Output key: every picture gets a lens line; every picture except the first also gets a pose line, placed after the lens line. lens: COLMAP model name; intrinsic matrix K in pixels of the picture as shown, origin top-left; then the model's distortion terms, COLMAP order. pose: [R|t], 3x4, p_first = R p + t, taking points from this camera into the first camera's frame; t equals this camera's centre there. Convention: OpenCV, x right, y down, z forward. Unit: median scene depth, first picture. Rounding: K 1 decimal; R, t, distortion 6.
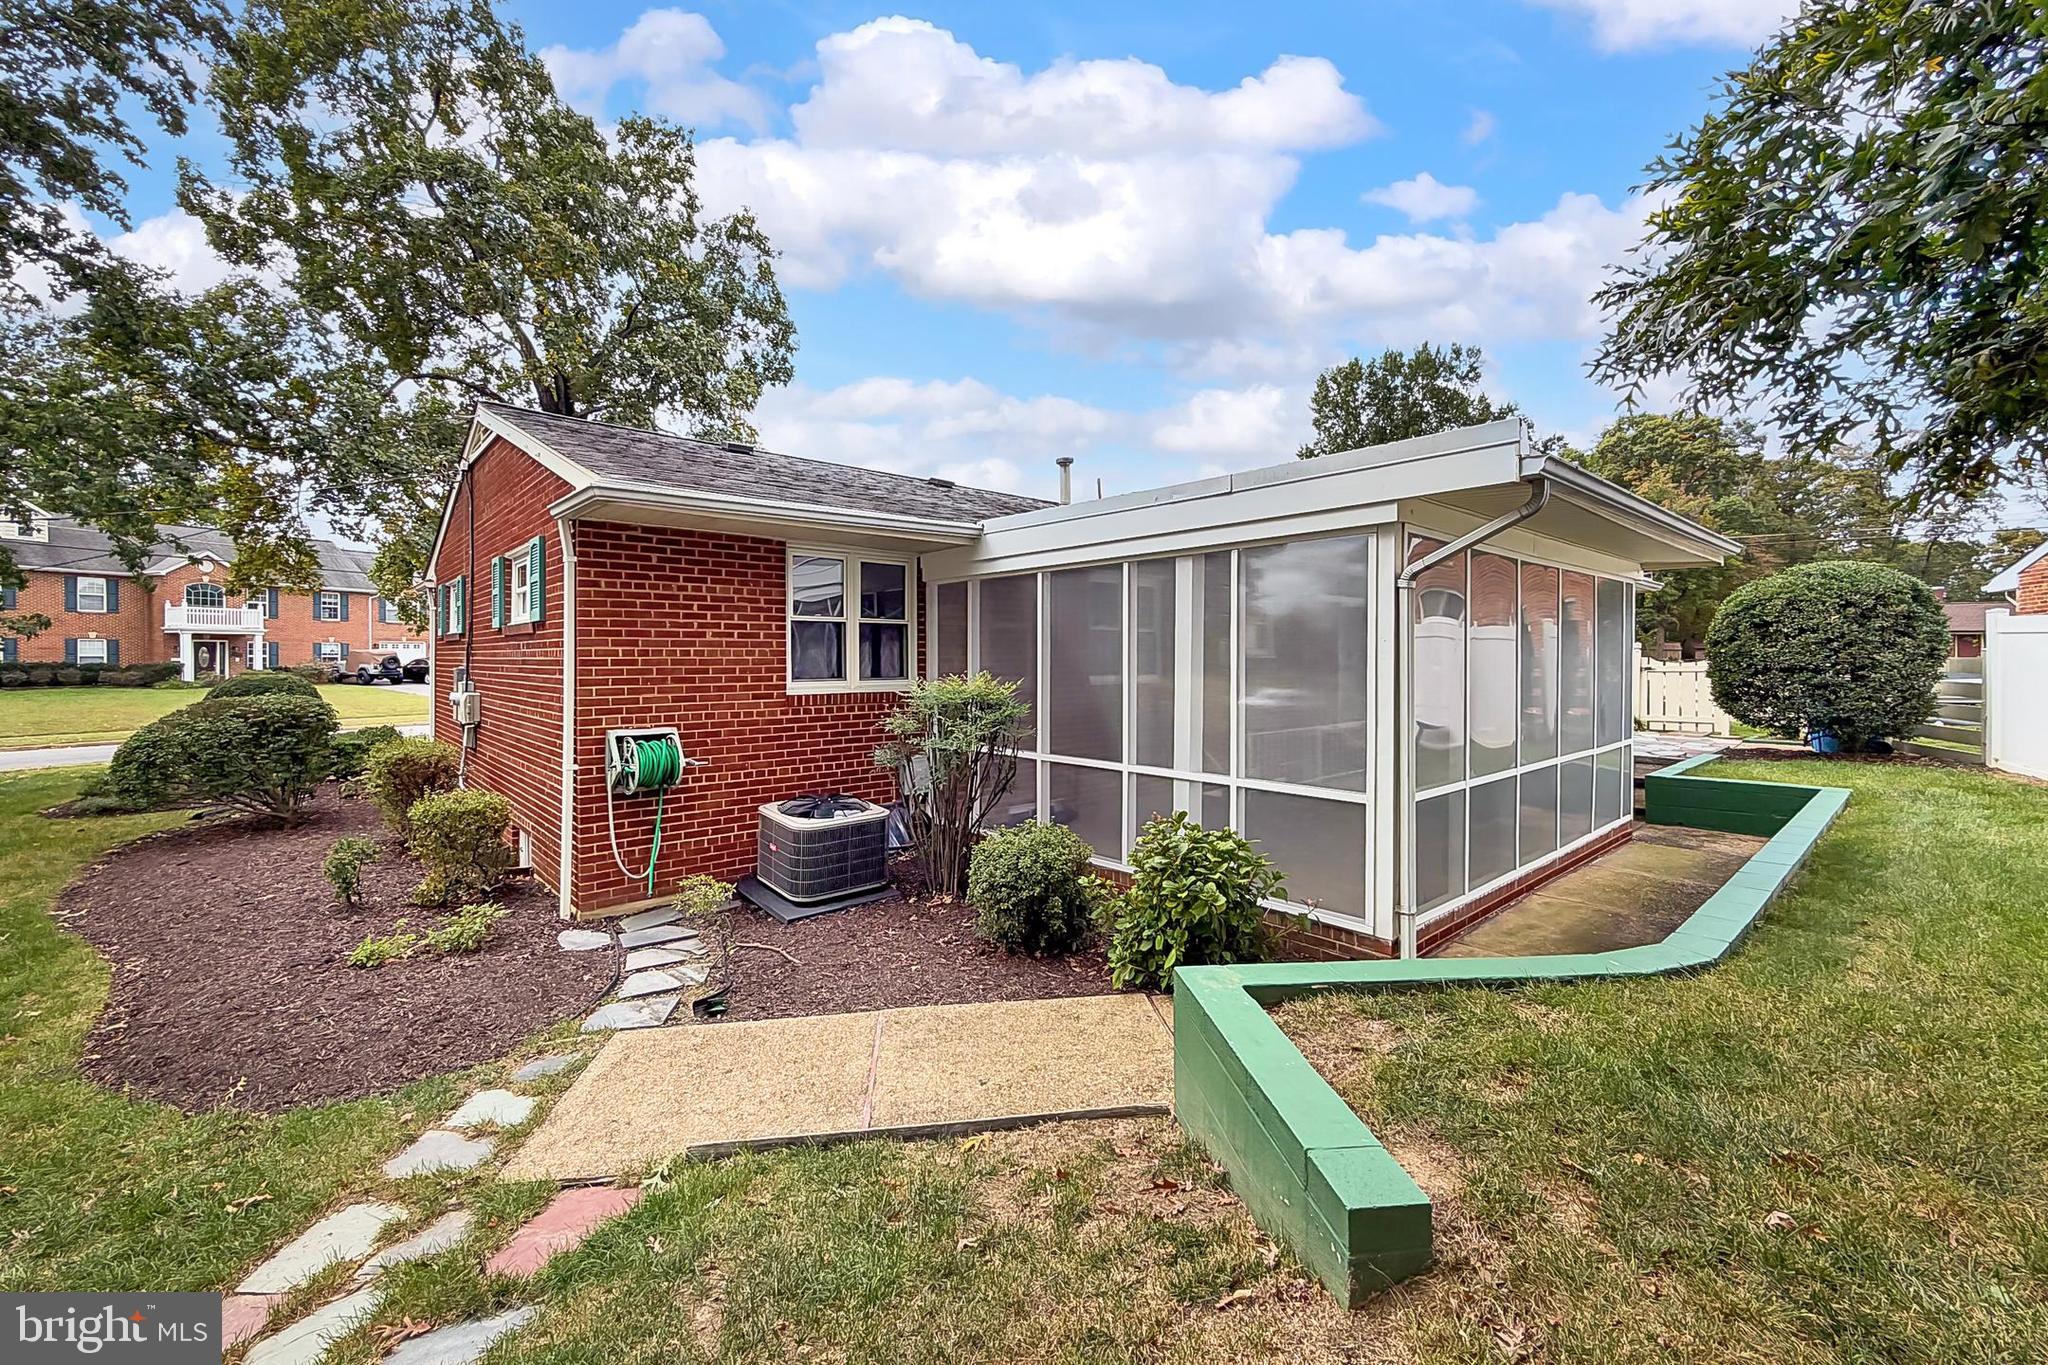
lens RADIAL K [[823.4, 0, 1028.9], [0, 823.4, 663.1], [0, 0, 1]] dist [-0.001868, -0.000129]
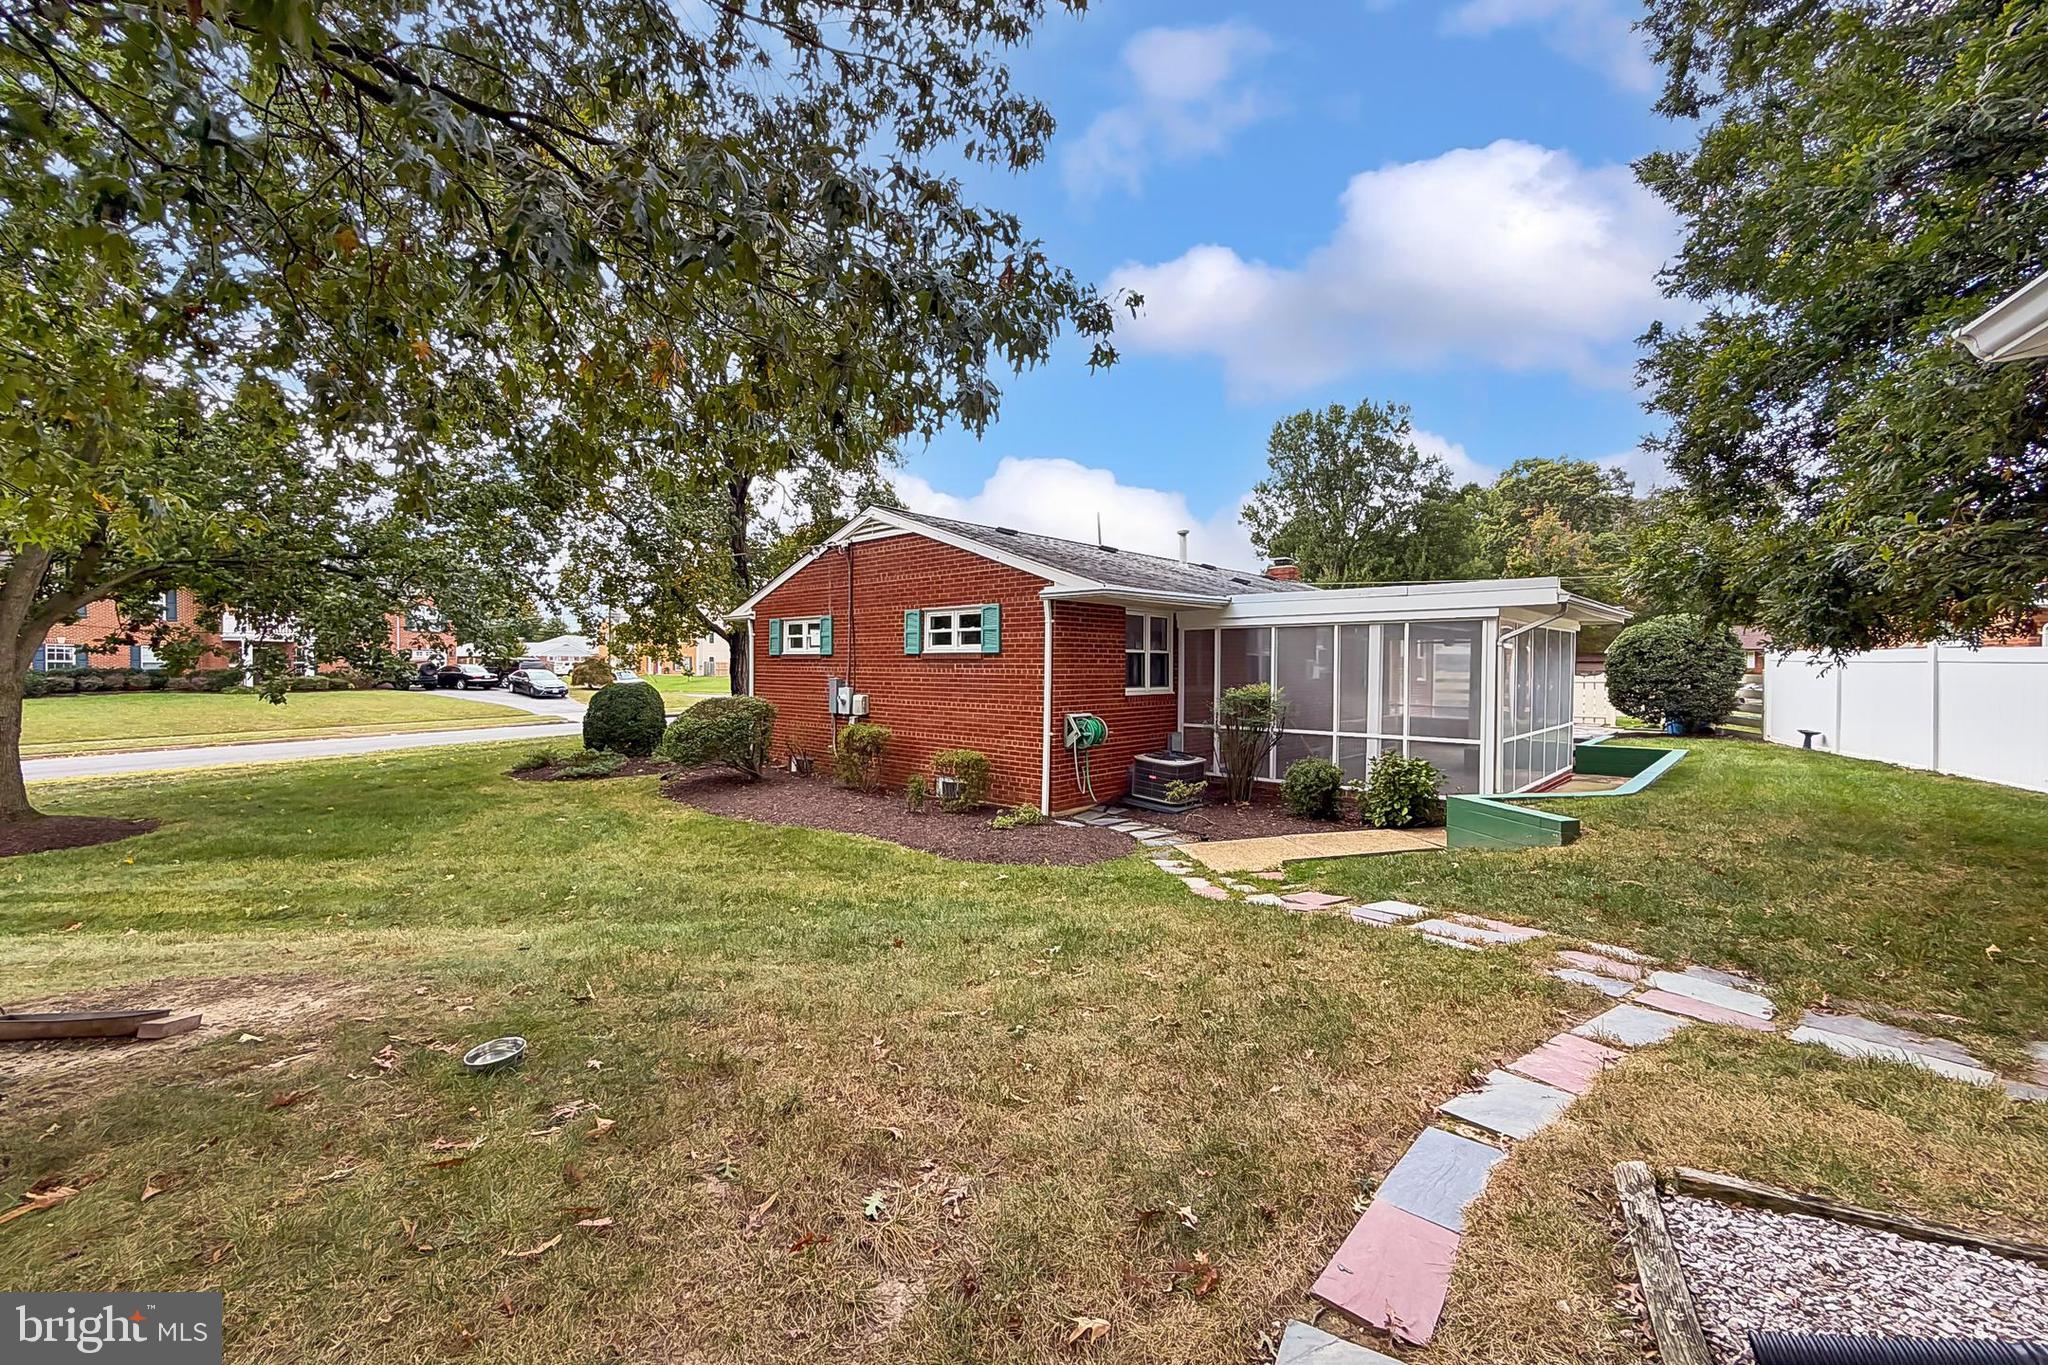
lens RADIAL K [[823.4, 0, 1016.8], [0, 823.4, 687.7], [0, 0, 1]] dist [-0.001868, -0.000129]
pose [[0.995660, 0.002158, 0.093045, -0.466878], [-0.004131, 0.999770, 0.021025, -0.009237], [-0.092978, -0.021318, 0.995440, -0.484265]]
